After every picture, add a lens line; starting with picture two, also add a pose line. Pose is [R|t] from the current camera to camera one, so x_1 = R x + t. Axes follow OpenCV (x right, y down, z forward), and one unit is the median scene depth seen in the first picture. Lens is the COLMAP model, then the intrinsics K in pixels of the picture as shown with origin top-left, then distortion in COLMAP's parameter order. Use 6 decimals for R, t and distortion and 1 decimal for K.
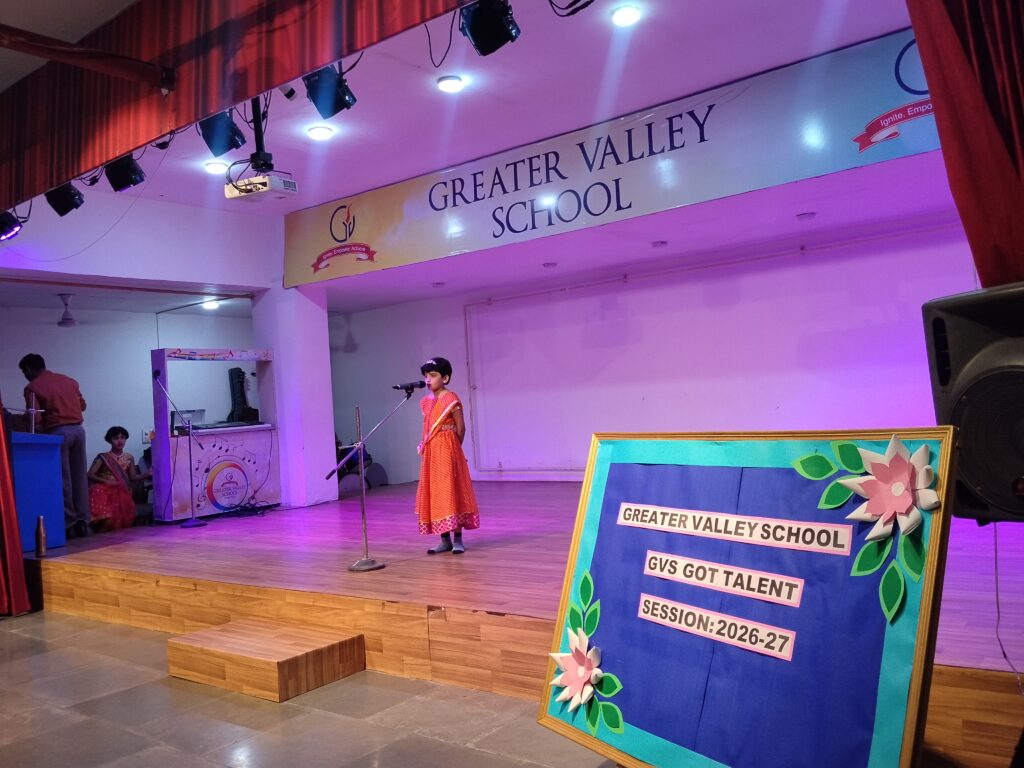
lens RADIAL K [[866.7, 0, 515.6], [0, 866.7, 383.1], [0, 0, 1]] dist [0.049522, -0.106568]
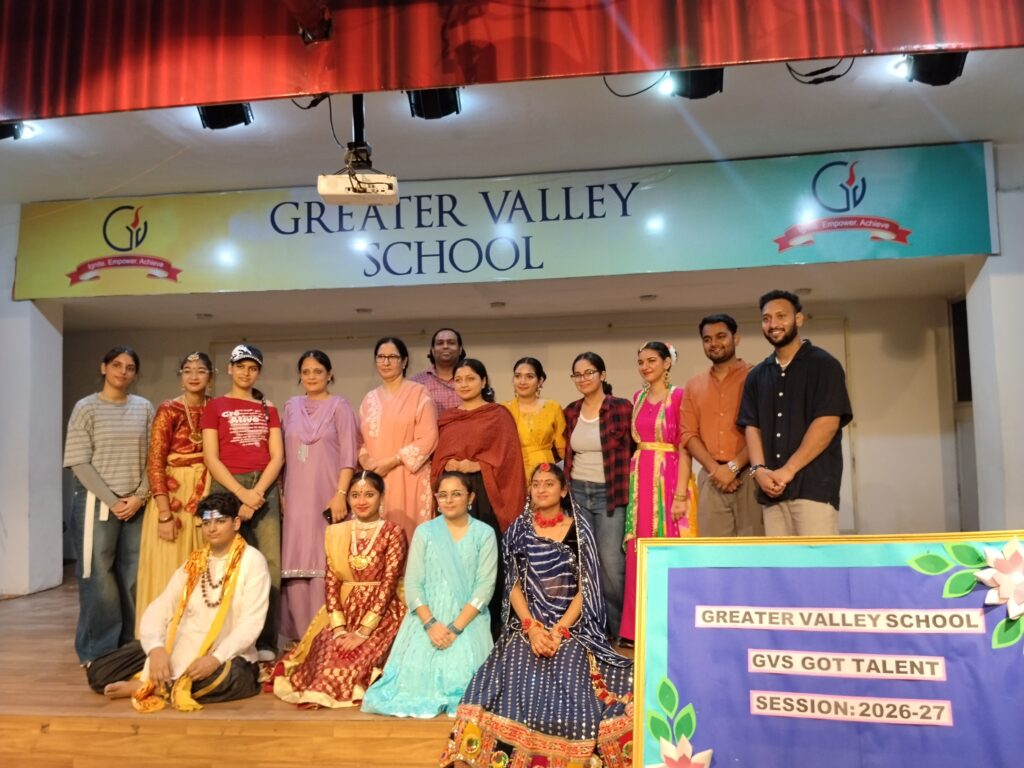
lens RADIAL K [[866.7, 0, 508.5], [0, 866.7, 383.6], [0, 0, 1]] dist [0.049522, -0.106568]
pose [[0.859042, 0.076033, 0.506227, -0.376268], [-0.046234, 0.996390, -0.071197, -0.003056], [-0.509813, 0.037756, 0.859456, 0.191121]]
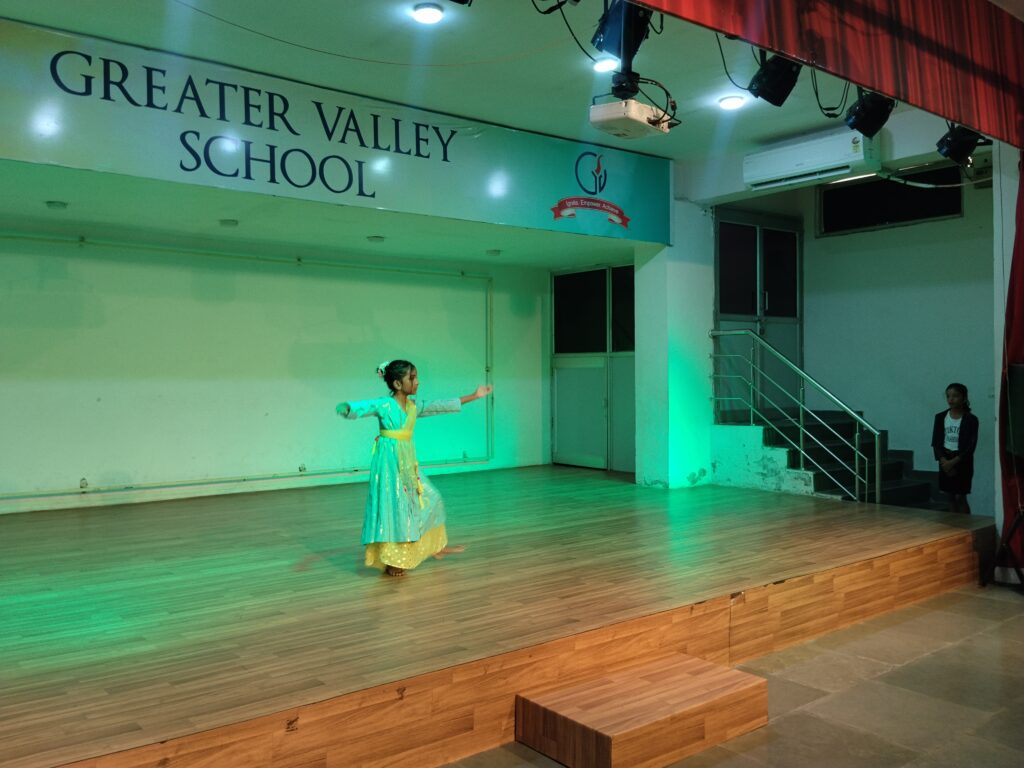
lens RADIAL K [[866.7, 0, 517.5], [0, 866.7, 380.8], [0, 0, 1]] dist [0.049522, -0.106568]
pose [[0.238669, 0.061668, 0.969141, -0.723792], [-0.036680, 0.997842, -0.054461, 0.041319], [-0.970408, -0.022550, 0.240416, 0.613338]]
